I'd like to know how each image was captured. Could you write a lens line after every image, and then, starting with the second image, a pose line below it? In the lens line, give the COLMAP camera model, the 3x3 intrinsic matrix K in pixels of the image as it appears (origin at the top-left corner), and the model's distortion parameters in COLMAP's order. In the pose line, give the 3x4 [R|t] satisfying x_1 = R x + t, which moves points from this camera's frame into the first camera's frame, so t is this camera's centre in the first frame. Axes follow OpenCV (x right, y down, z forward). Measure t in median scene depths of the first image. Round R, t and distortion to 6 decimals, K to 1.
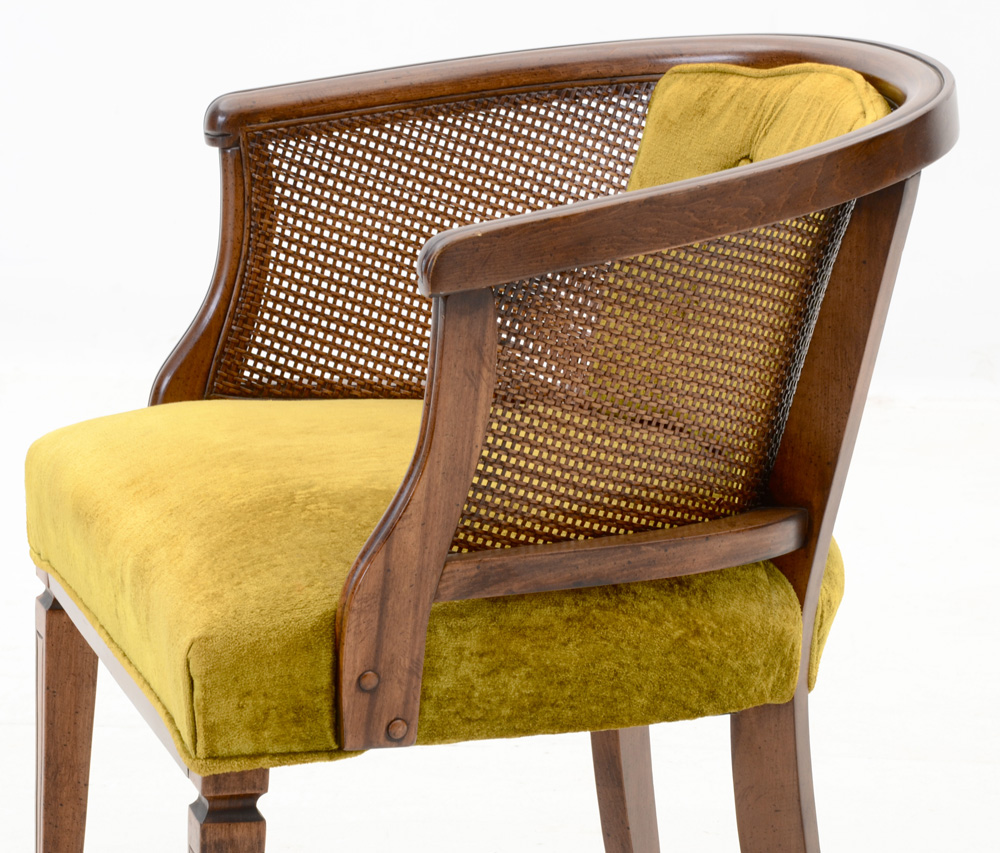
lens RADIAL K [[4061.8, 0, 500.8], [0, 4061.8, 427.2], [0, 0, 1]] dist [0.778218, 0.000000]
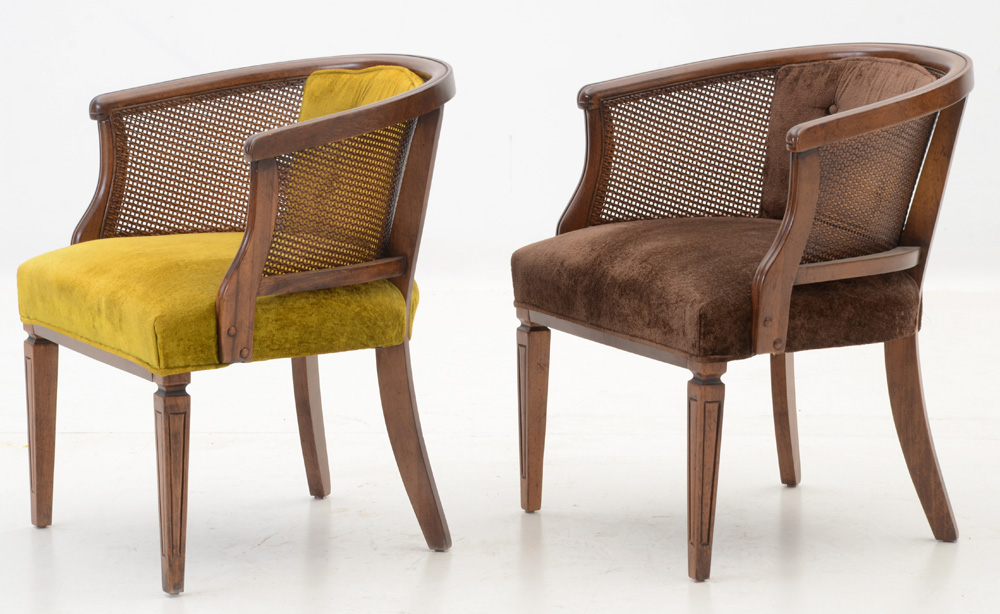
lens RADIAL K [[3592.0, 0, 498.4], [0, 3592.0, 313.1], [0, 0, 1]] dist [0.933204, 0.000000]
pose [[0.982921, -0.065759, 0.171880, -0.218799], [0.073868, 0.996416, -0.041207, 0.136905], [-0.168554, 0.053200, 0.984256, -0.972147]]
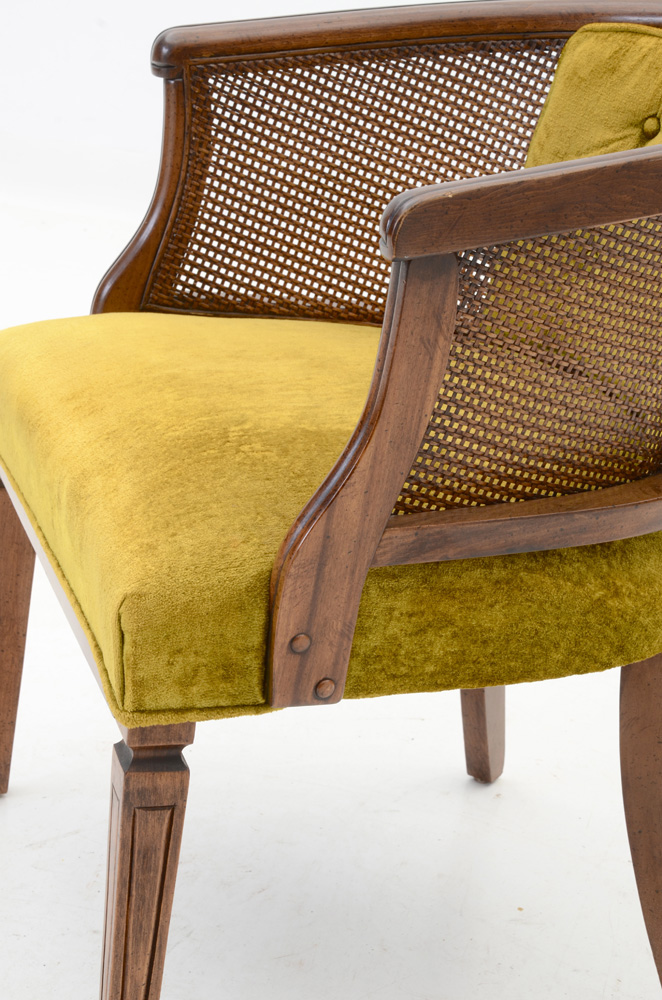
lens RADIAL K [[2143.6, 0, 328.9], [0, 2143.6, 505.1], [0, 0, 1]] dist [0.451217, 0.000000]
pose [[0.998033, 0.055799, 0.028580, -0.039260], [-0.058900, 0.990708, 0.122588, -0.032875], [-0.021475, -0.124030, 0.992046, 0.450668]]
